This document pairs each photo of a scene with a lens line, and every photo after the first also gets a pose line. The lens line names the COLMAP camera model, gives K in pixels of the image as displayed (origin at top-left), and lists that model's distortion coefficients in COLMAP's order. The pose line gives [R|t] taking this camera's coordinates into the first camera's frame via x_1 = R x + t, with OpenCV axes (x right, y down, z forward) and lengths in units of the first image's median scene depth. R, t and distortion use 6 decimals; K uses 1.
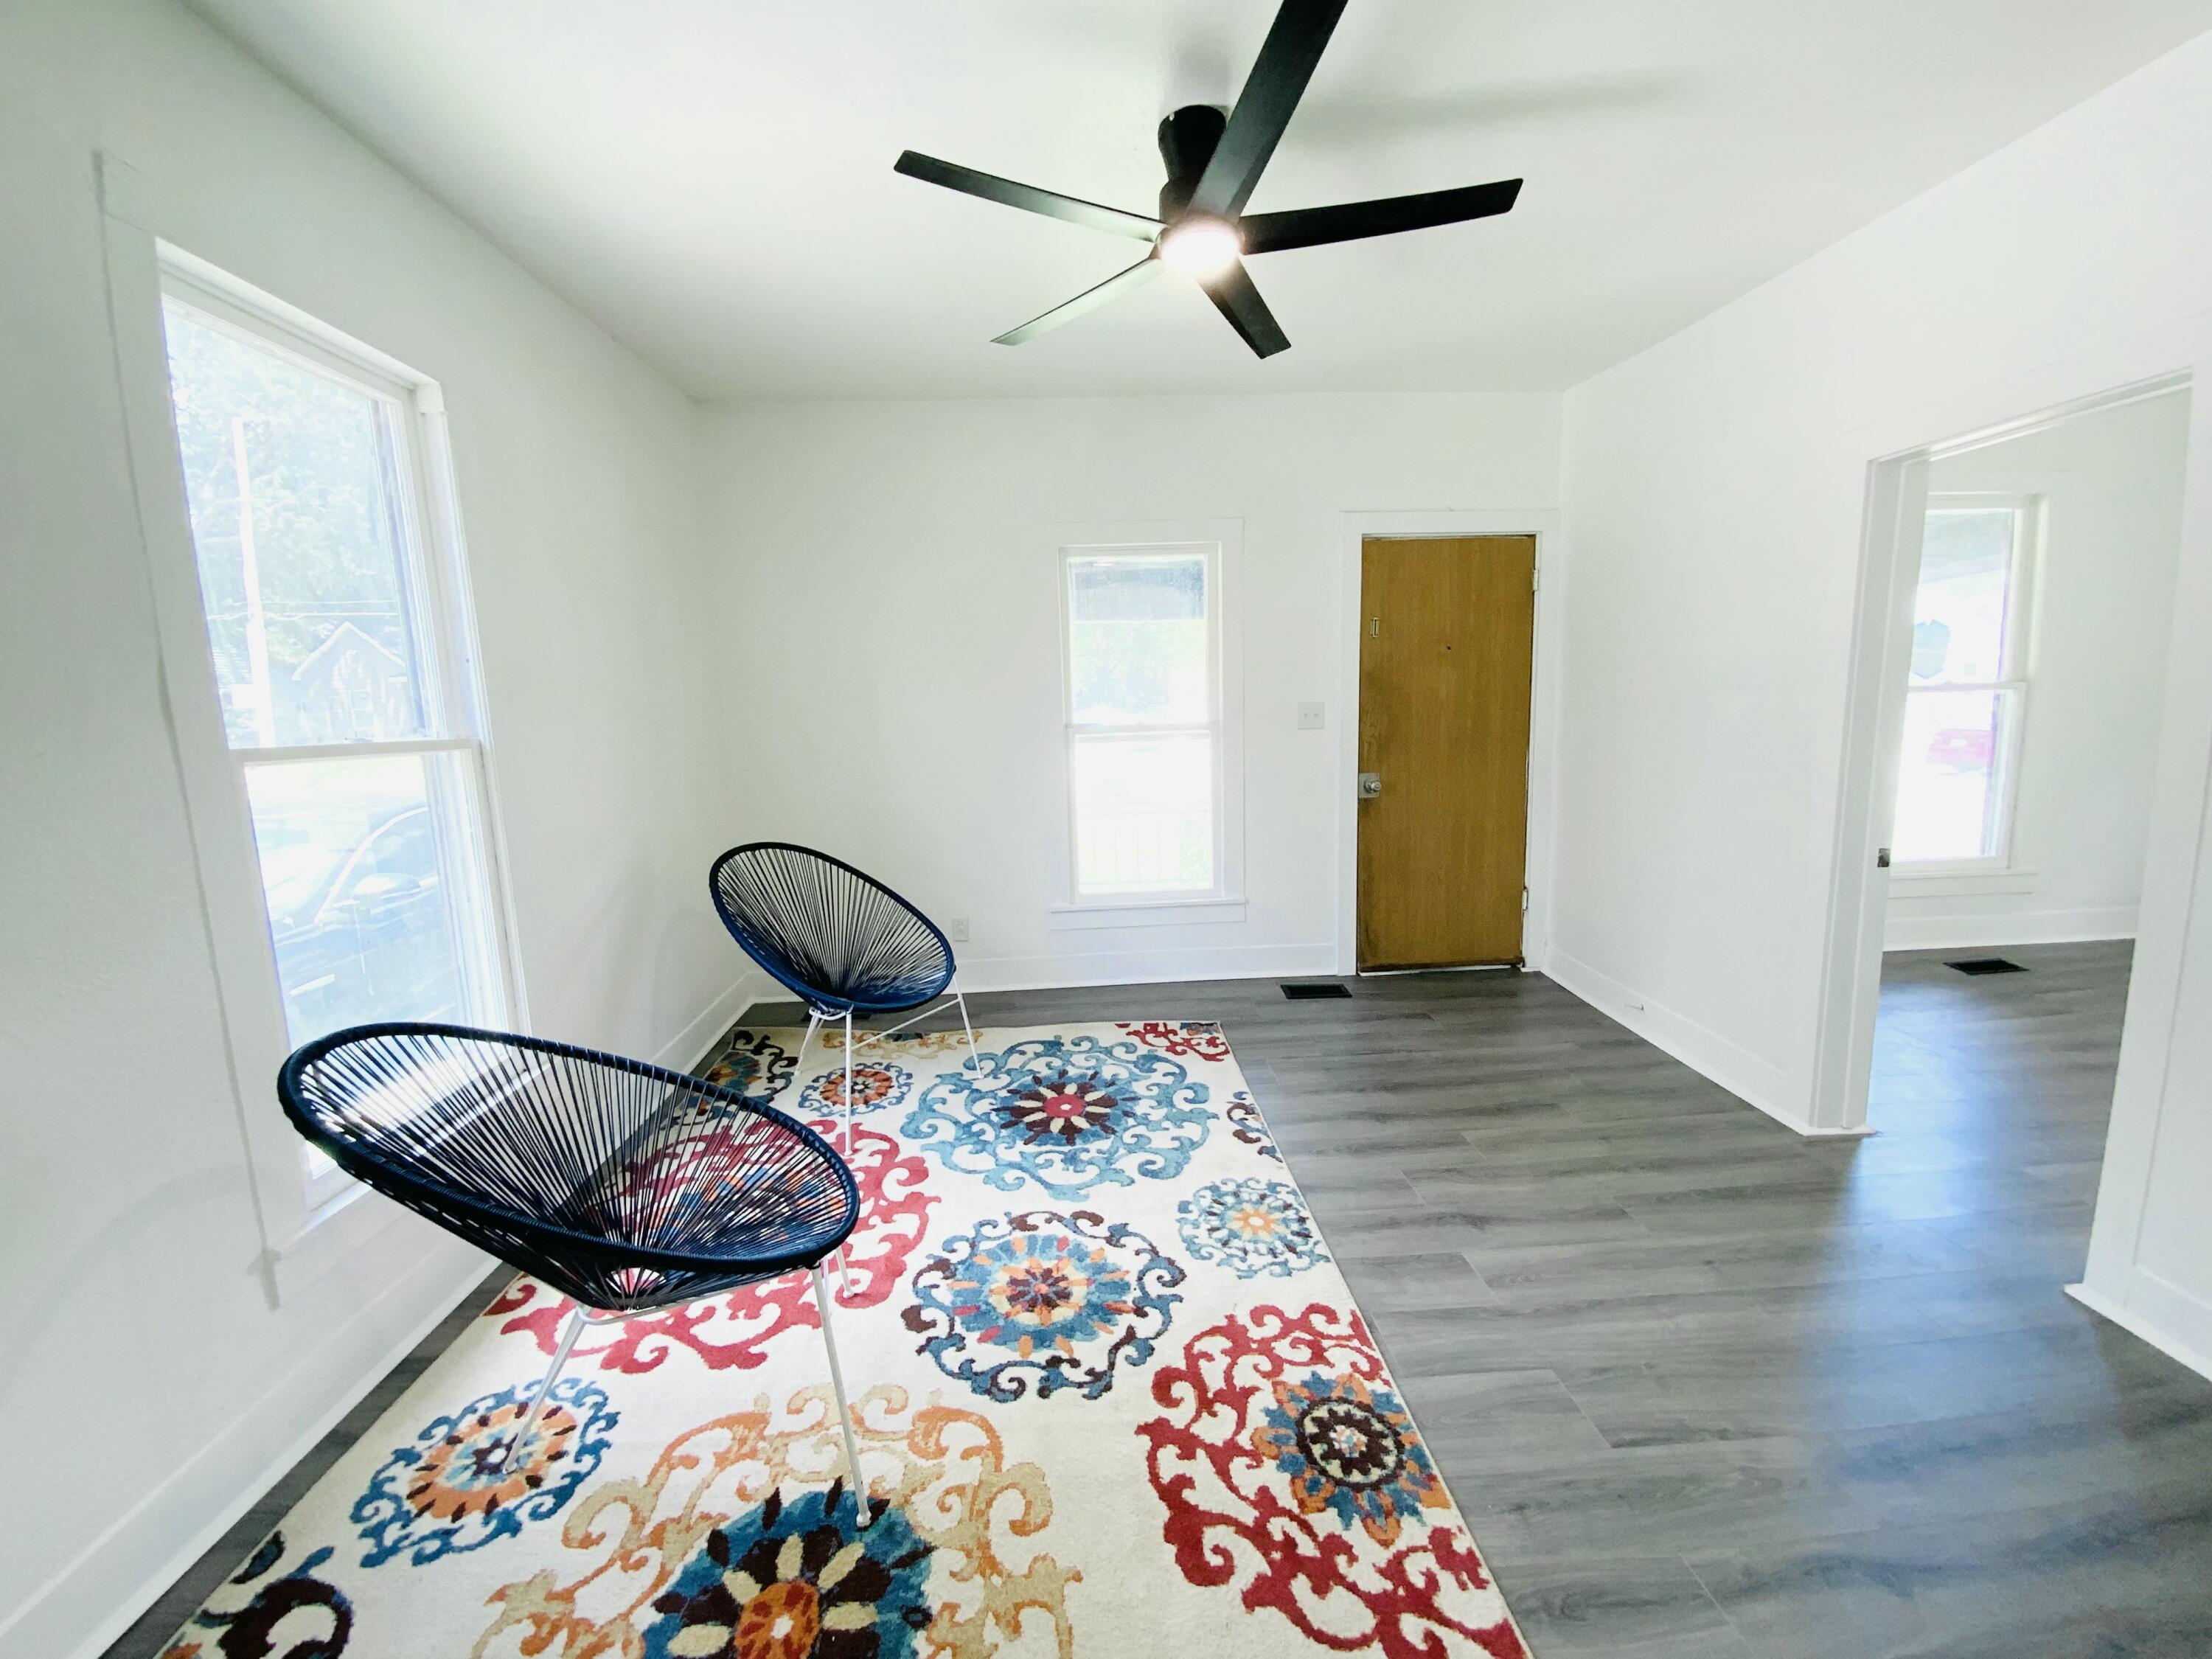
lens RADIAL K [[884.4, 0, 1106.0], [0, 884.4, 829.5], [0, 0, 1]] dist [0.029569, -0.022163]
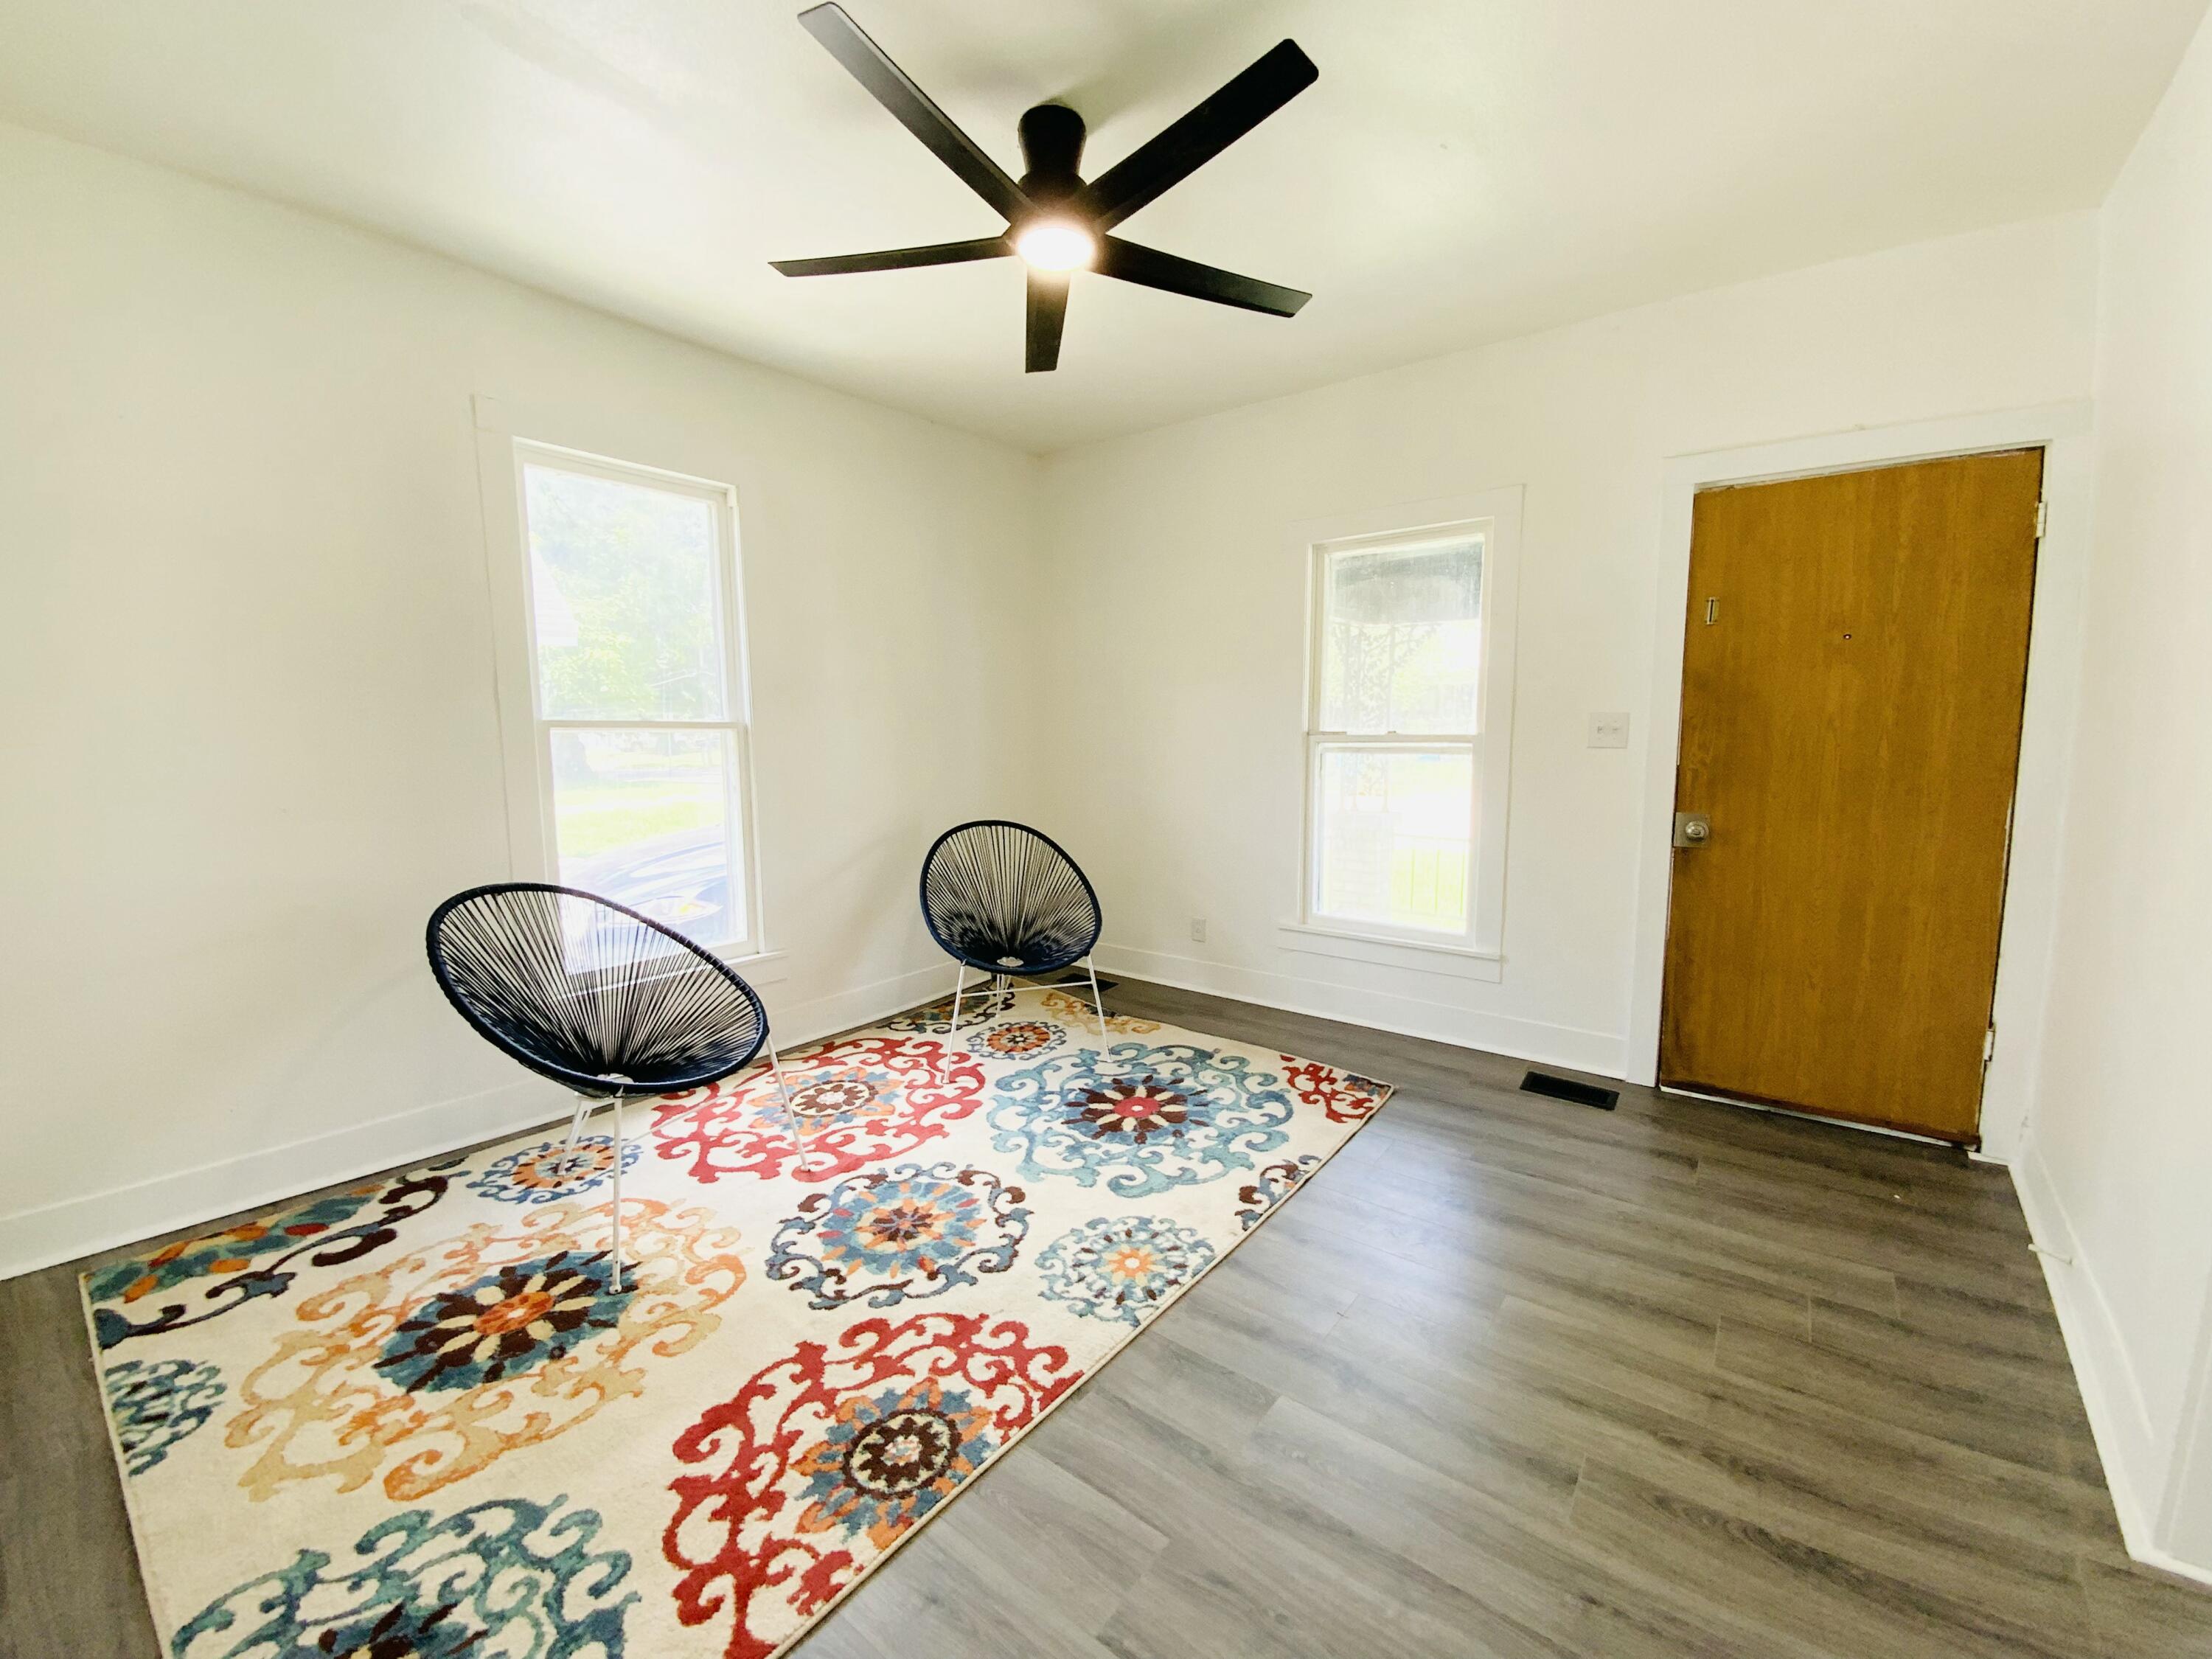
lens RADIAL K [[884.4, 0, 1106.0], [0, 884.4, 829.5], [0, 0, 1]] dist [0.029569, -0.022163]
pose [[0.761385, 0.103688, -0.639954, 0.588091], [-0.112025, 0.993320, 0.027659, -0.026439], [0.638548, 0.050632, 0.767915, 0.209558]]
